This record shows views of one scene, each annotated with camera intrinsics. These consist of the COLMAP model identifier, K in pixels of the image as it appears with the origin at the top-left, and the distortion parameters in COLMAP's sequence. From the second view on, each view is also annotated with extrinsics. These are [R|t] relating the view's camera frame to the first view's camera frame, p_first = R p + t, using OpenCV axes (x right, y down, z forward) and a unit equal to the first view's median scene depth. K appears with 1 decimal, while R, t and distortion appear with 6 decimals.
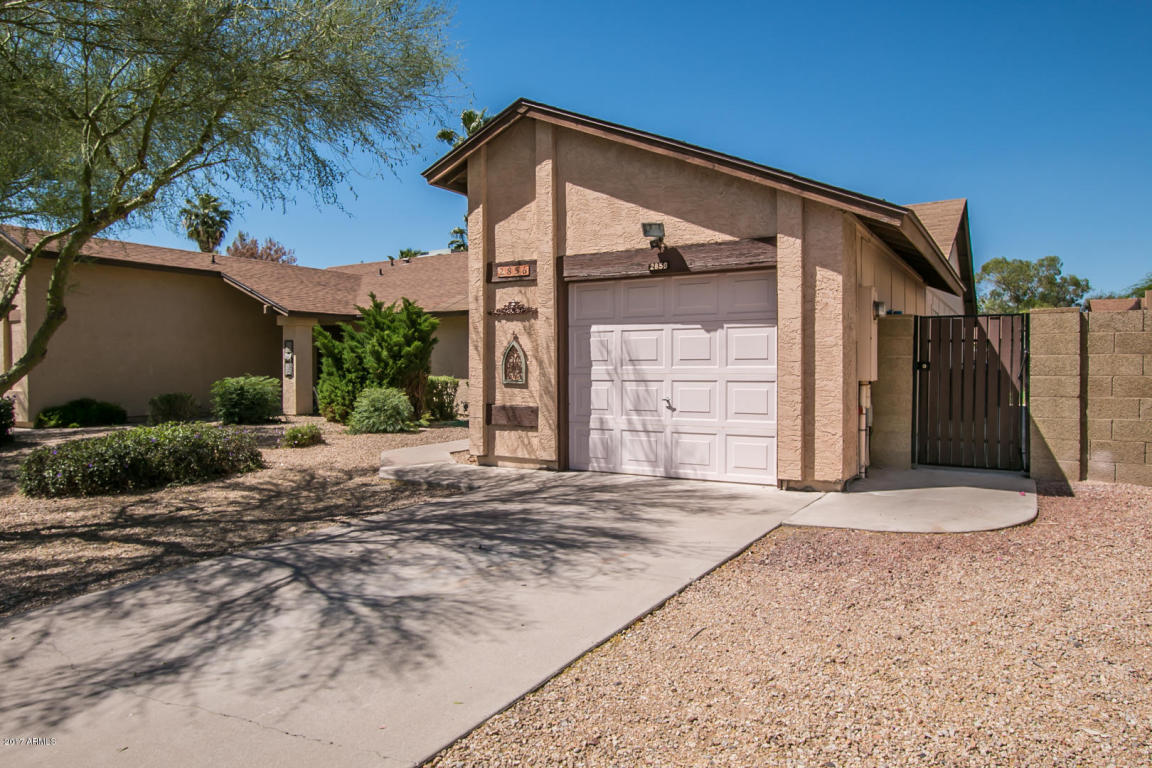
lens RADIAL K [[754.5, 0, 559.1], [0, 754.5, 381.6], [0, 0, 1]] dist [-0.015590, 0.010956]
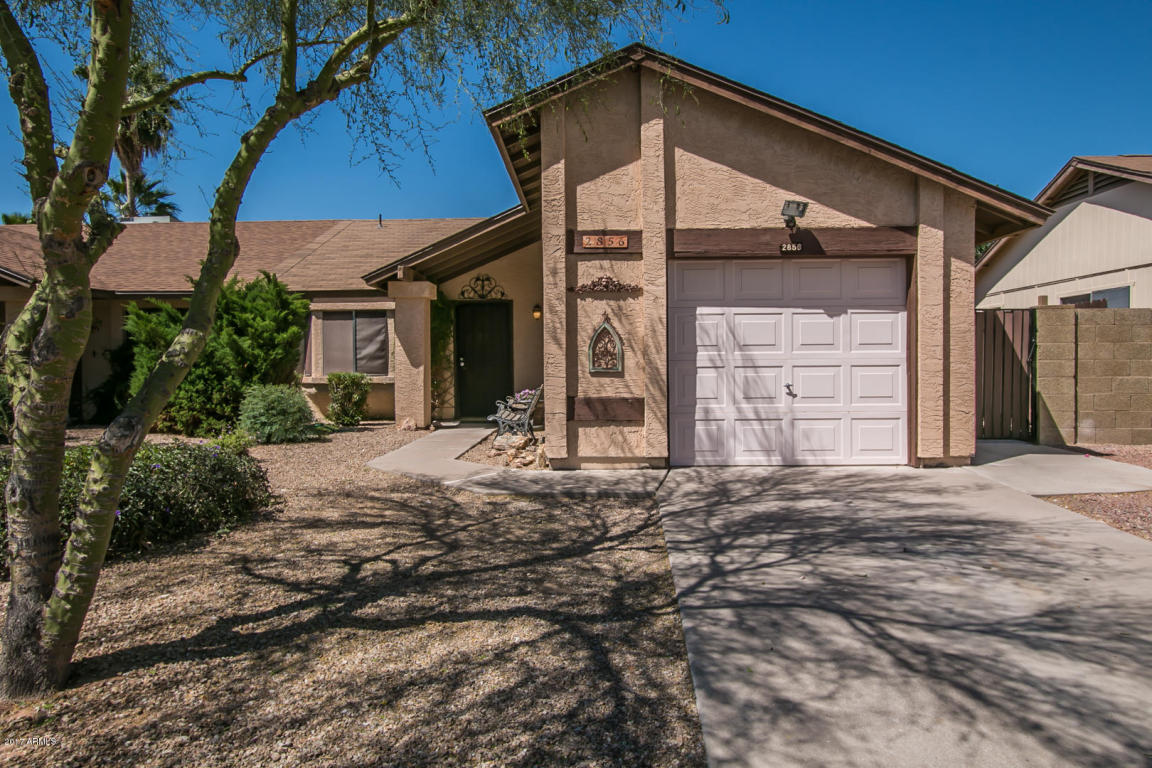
lens RADIAL K [[754.5, 0, 565.4], [0, 754.5, 383.5], [0, 0, 1]] dist [-0.015590, 0.010956]
pose [[0.865517, -0.014469, 0.500671, -0.570977], [0.014311, 0.999889, 0.004156, 0.012427], [-0.500676, 0.003568, 0.865627, 0.294545]]
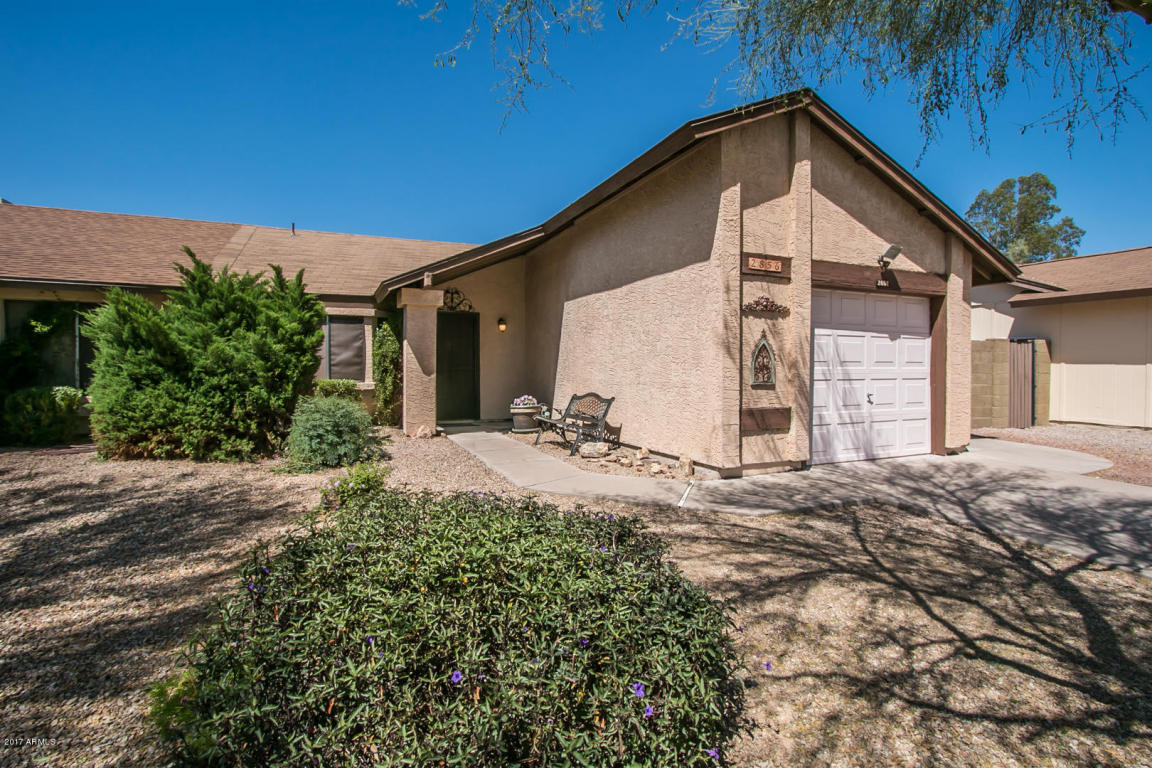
lens RADIAL K [[544.1, 0, 576.9], [0, 544.1, 376.8], [0, 0, 1]] dist [-0.010665, -0.000173]
pose [[0.563324, -0.009102, 0.826186, -0.802943], [0.012108, 0.999923, 0.002760, -0.012749], [-0.826148, 0.008448, 0.563390, 0.869050]]
